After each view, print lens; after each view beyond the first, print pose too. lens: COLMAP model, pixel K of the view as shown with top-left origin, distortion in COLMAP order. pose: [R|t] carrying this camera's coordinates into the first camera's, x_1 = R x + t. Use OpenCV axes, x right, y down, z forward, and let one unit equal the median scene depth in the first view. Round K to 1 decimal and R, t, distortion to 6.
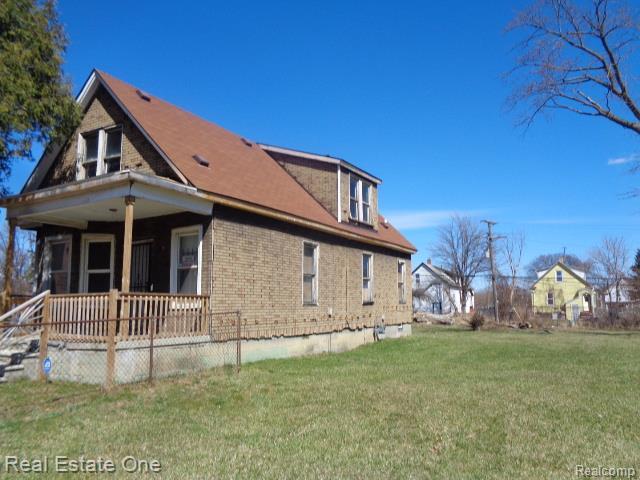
lens RADIAL K [[480.4, 0, 319.0], [0, 480.4, 236.2], [0, 0, 1]] dist [-0.002236, -0.005284]
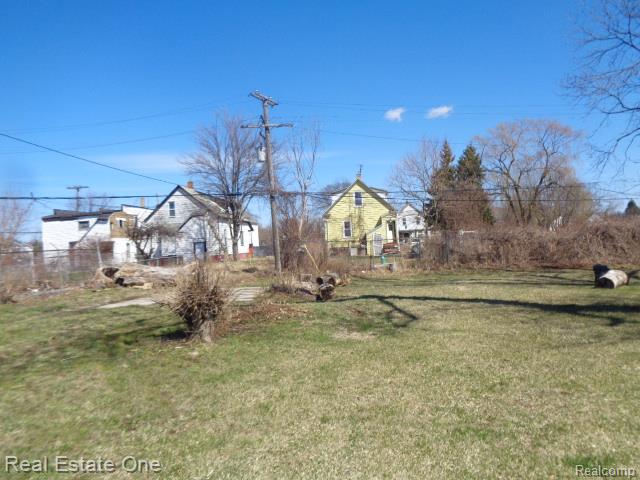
lens RADIAL K [[480.4, 0, 319.0], [0, 480.4, 236.2], [0, 0, 1]] dist [-0.002236, -0.005284]
pose [[0.911196, -0.048375, 0.409123, 0.186337], [-0.002805, 0.992331, 0.123581, 0.067930], [-0.411963, -0.113754, 0.904072, 0.473513]]
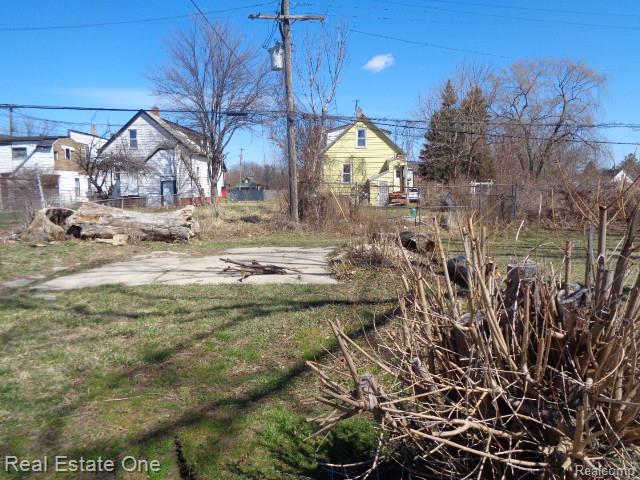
lens RADIAL K [[480.4, 0, 319.0], [0, 480.4, 236.2], [0, 0, 1]] dist [-0.002236, -0.005284]
pose [[0.869715, -0.061095, 0.489759, 0.183979], [-0.059400, 0.972139, 0.226753, 0.096821], [-0.489967, -0.226302, 0.841855, 0.650264]]
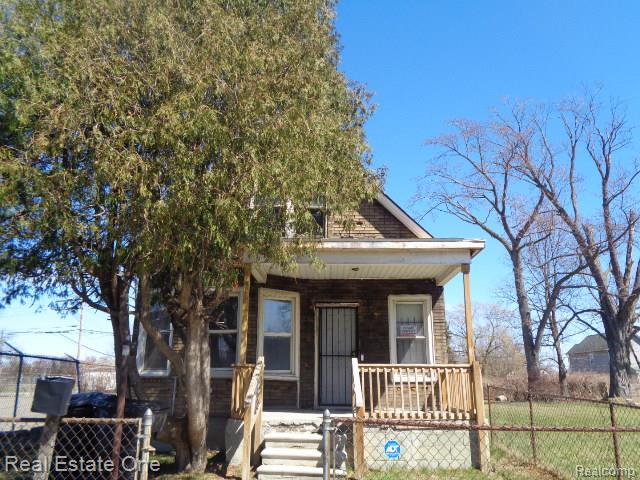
lens RADIAL K [[480.4, 0, 319.0], [0, 480.4, 236.2], [0, 0, 1]] dist [-0.002236, -0.005284]
pose [[0.877588, 0.147658, 0.456109, -0.232936], [-0.085129, 0.984264, -0.154846, 0.007799], [-0.471796, 0.097063, 0.876349, 0.056542]]
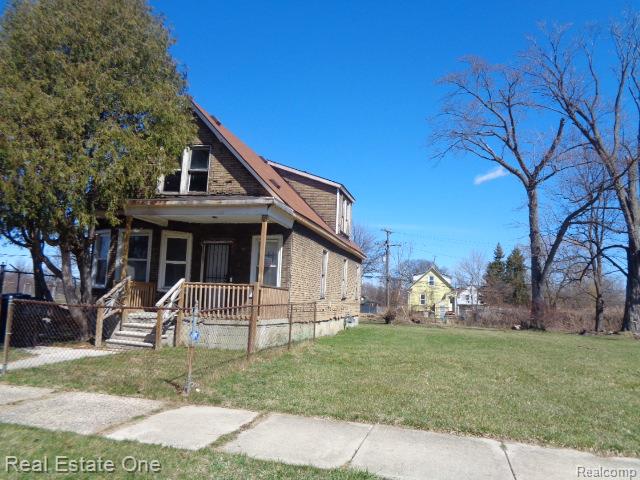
lens RADIAL K [[480.4, 0, 319.0], [0, 480.4, 236.2], [0, 0, 1]] dist [-0.002236, -0.005284]
pose [[0.959003, 0.086397, 0.269905, -0.127788], [-0.091338, 0.995803, 0.005777, -0.009520], [-0.268273, -0.030193, 0.962870, -0.077419]]
